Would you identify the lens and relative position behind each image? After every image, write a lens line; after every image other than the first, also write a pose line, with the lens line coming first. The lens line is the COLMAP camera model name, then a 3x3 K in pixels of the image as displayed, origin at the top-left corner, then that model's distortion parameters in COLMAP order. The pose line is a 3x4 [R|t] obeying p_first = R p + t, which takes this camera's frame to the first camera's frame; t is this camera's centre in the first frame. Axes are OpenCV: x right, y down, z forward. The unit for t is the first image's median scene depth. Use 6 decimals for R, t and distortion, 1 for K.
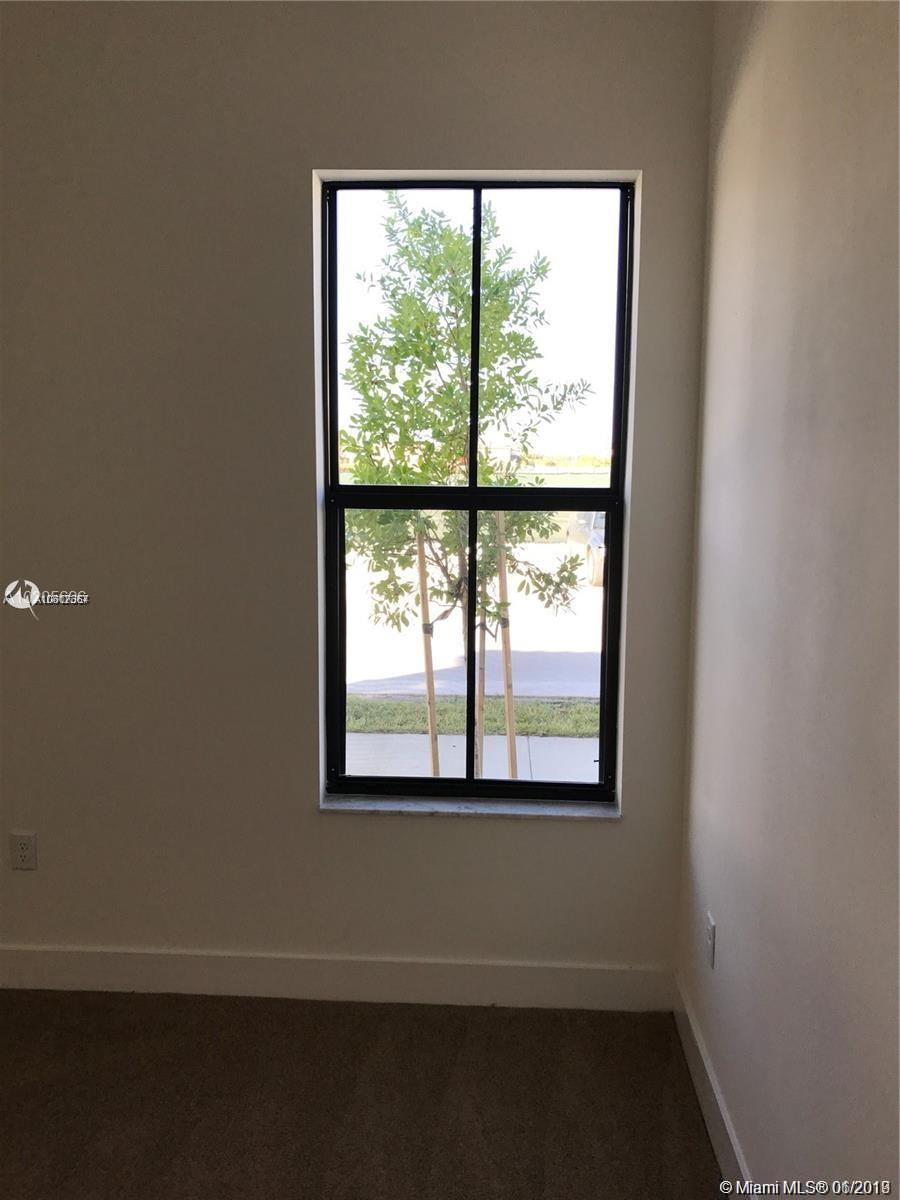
lens RADIAL K [[988.4, 0, 452.6], [0, 988.4, 592.5], [0, 0, 1]] dist [0.005005, -0.003096]
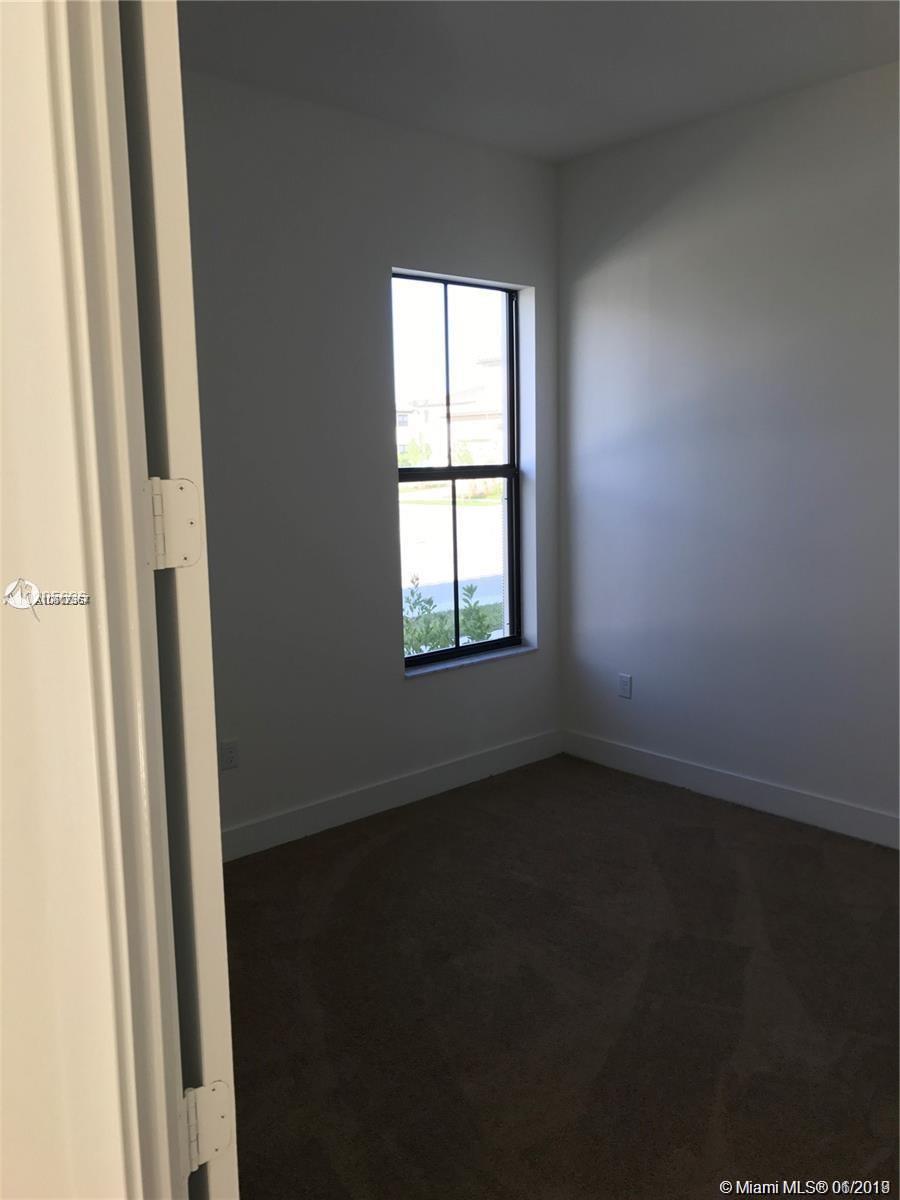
lens RADIAL K [[988.4, 0, 452.6], [0, 988.4, 592.5], [0, 0, 1]] dist [0.005005, -0.003096]
pose [[0.706328, -0.116186, 0.698285, -1.136975], [0.109122, 0.992519, 0.054763, 0.012617], [-0.699423, 0.037518, 0.713722, -0.154407]]
